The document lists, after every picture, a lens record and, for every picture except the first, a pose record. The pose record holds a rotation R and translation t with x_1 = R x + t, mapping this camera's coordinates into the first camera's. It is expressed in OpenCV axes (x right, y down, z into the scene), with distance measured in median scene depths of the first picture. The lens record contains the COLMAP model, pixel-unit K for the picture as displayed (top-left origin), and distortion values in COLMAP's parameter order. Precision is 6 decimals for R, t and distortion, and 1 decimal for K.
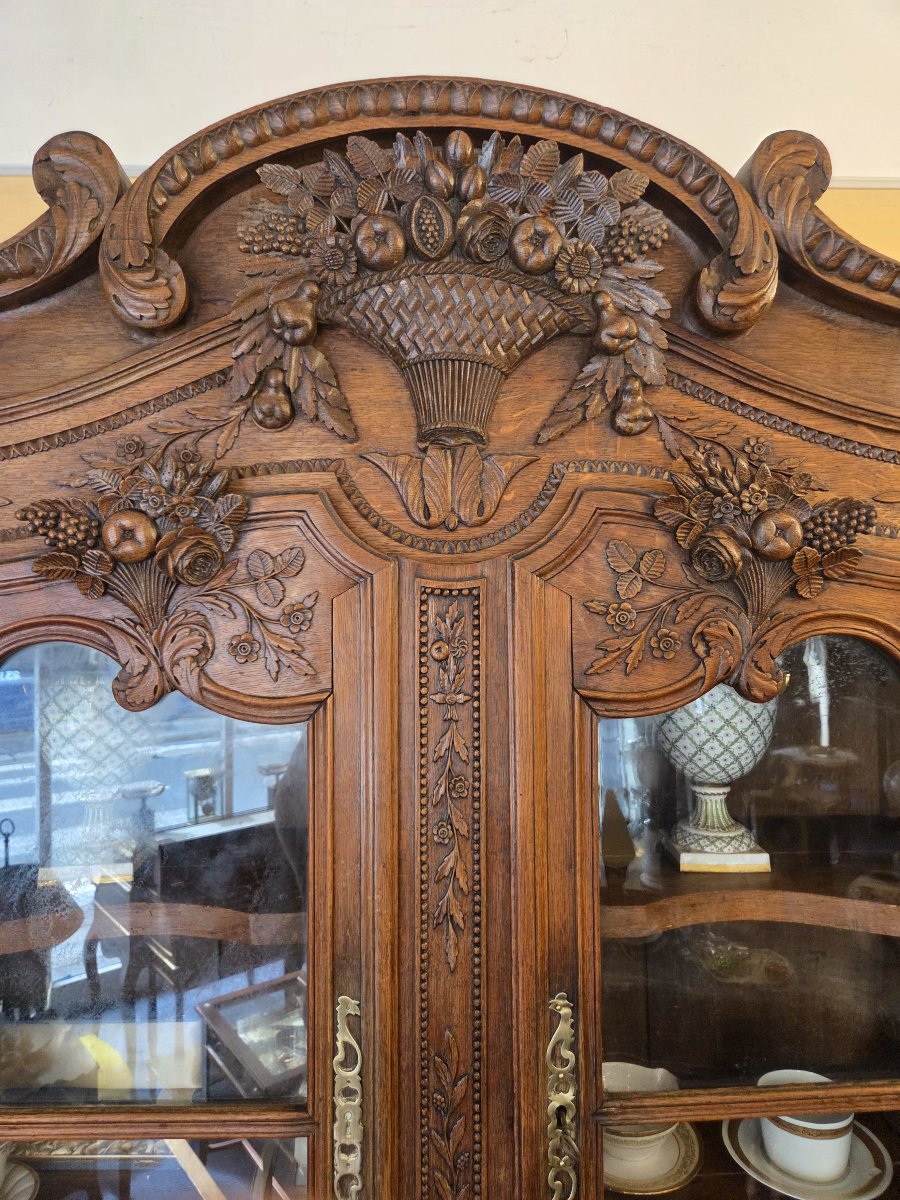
lens RADIAL K [[826.3, 0, 439.4], [0, 826.3, 593.1], [0, 0, 1]] dist [0.062083, -0.074143]
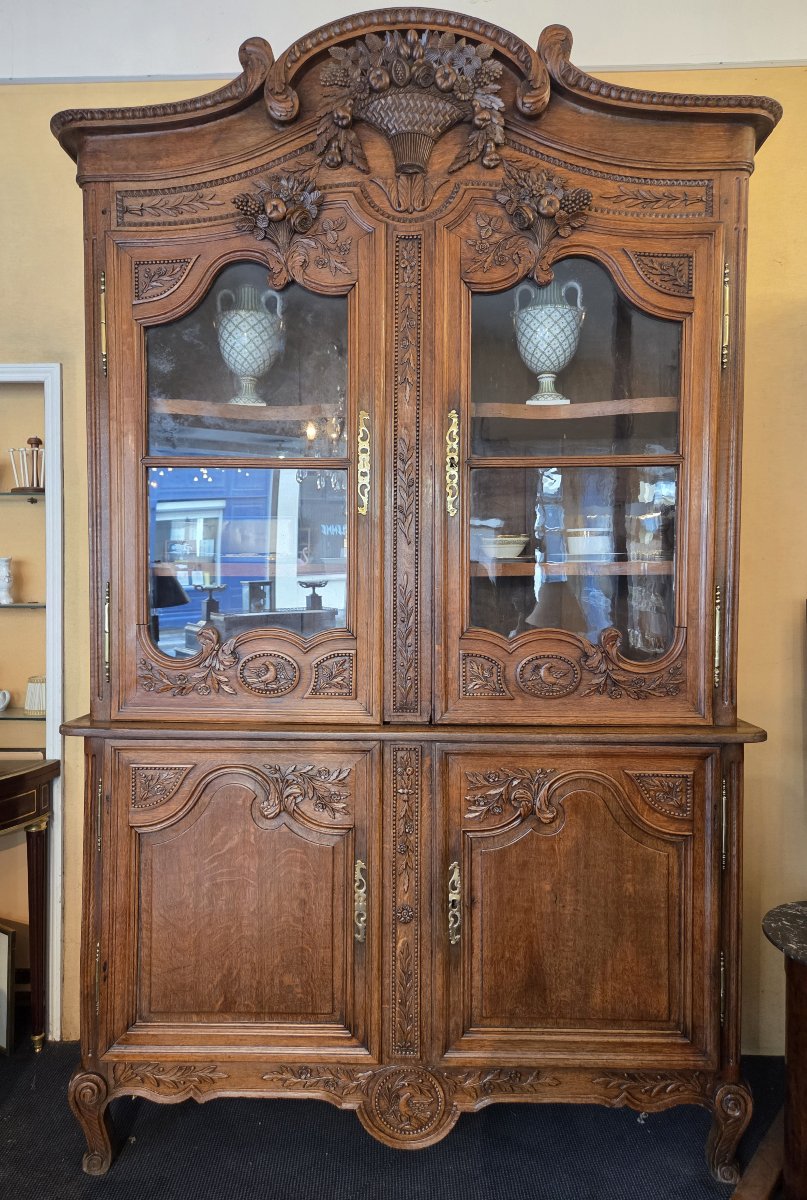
lens RADIAL K [[818.4, 0, 397.6], [0, 818.4, 597.5], [0, 0, 1]] dist [0.066026, -0.067306]
pose [[0.996504, 0.013173, -0.082499, 0.190192], [-0.009046, 0.998698, 0.050207, 0.905463], [0.083053, -0.049285, 0.995326, -1.383188]]
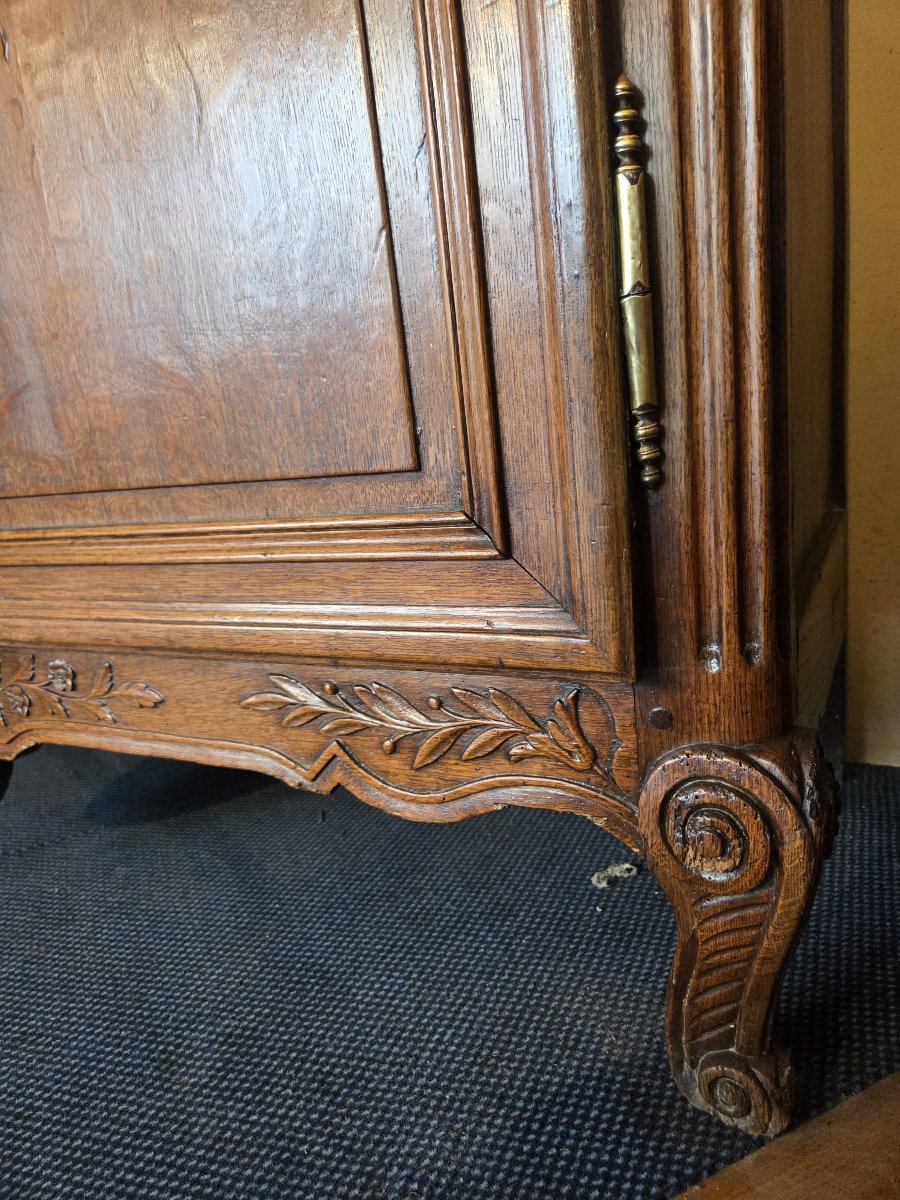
lens RADIAL K [[829.2, 0, 426.6], [0, 829.2, 601.6], [0, 0, 1]] dist [0.067382, -0.071625]
pose [[0.841039, 0.031850, -0.540035, 1.097933], [0.113844, 0.965490, 0.234241, 2.170278], [0.528859, -0.258485, 0.808389, 0.488246]]
